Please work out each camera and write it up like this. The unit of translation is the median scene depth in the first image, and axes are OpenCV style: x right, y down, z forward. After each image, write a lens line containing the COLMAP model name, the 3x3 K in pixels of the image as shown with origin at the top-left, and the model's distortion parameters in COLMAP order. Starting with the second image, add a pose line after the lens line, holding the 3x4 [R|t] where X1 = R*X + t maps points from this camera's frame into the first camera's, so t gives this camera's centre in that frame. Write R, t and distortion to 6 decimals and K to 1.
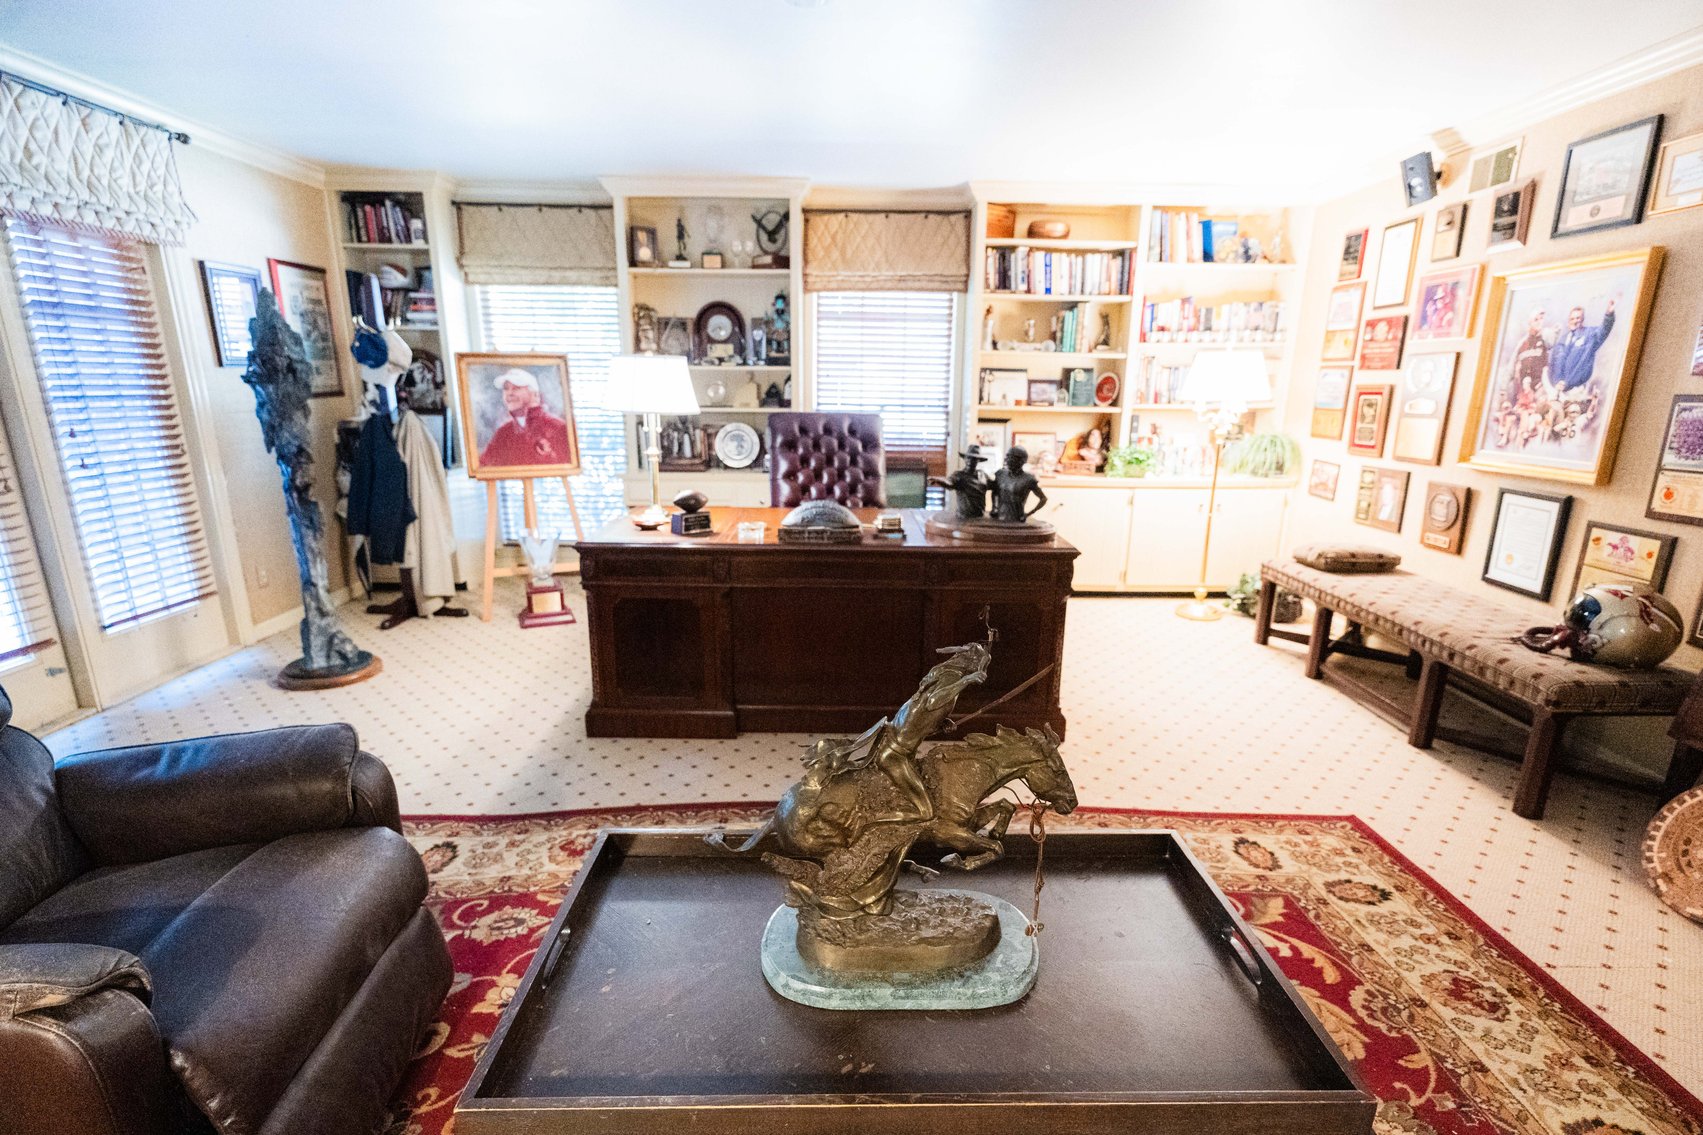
lens RADIAL K [[813.9, 0, 857.1], [0, 813.9, 605.8], [0, 0, 1]] dist [-0.000746, -0.000325]
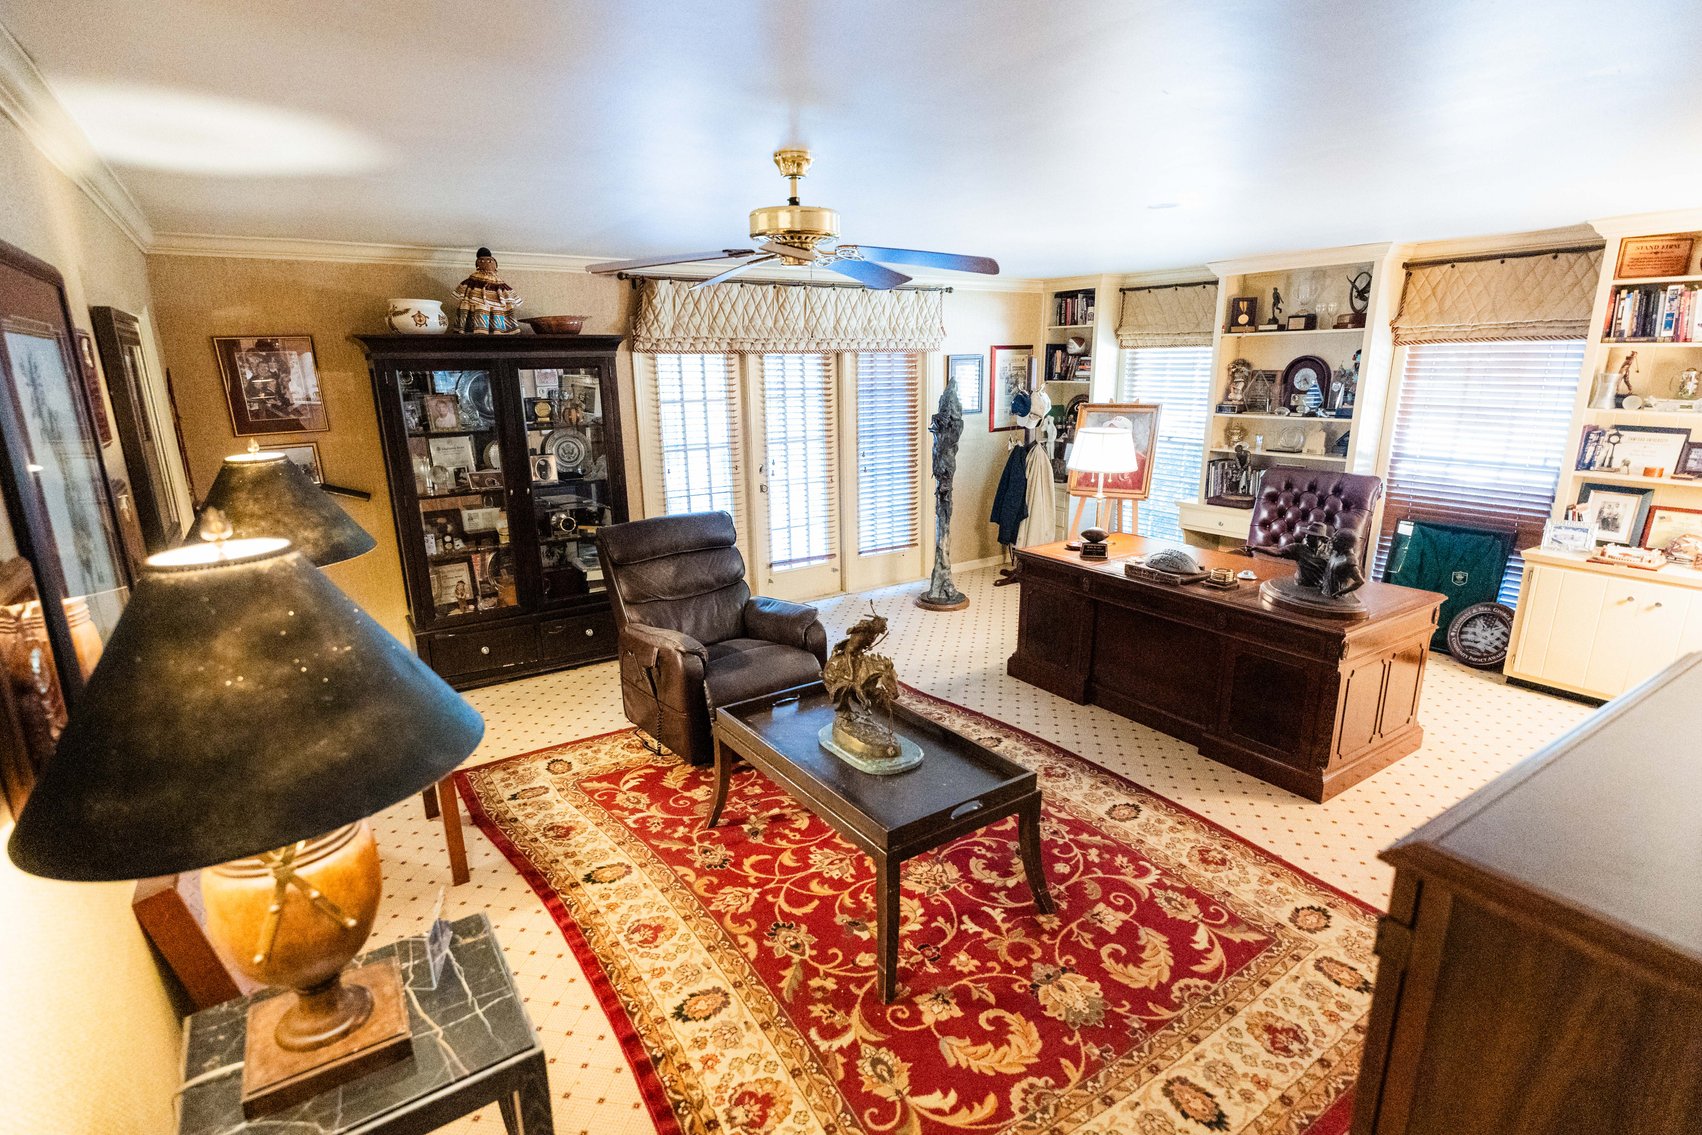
lens RADIAL K [[843.0, 0, 847.0], [0, 843.0, 583.6], [0, 0, 1]] dist [0.001467, 0.000535]
pose [[0.549490, 0.195825, -0.812228, 0.620538], [-0.203927, 0.974178, 0.096909, -0.080127], [0.810231, 0.112385, 0.575234, -0.152485]]
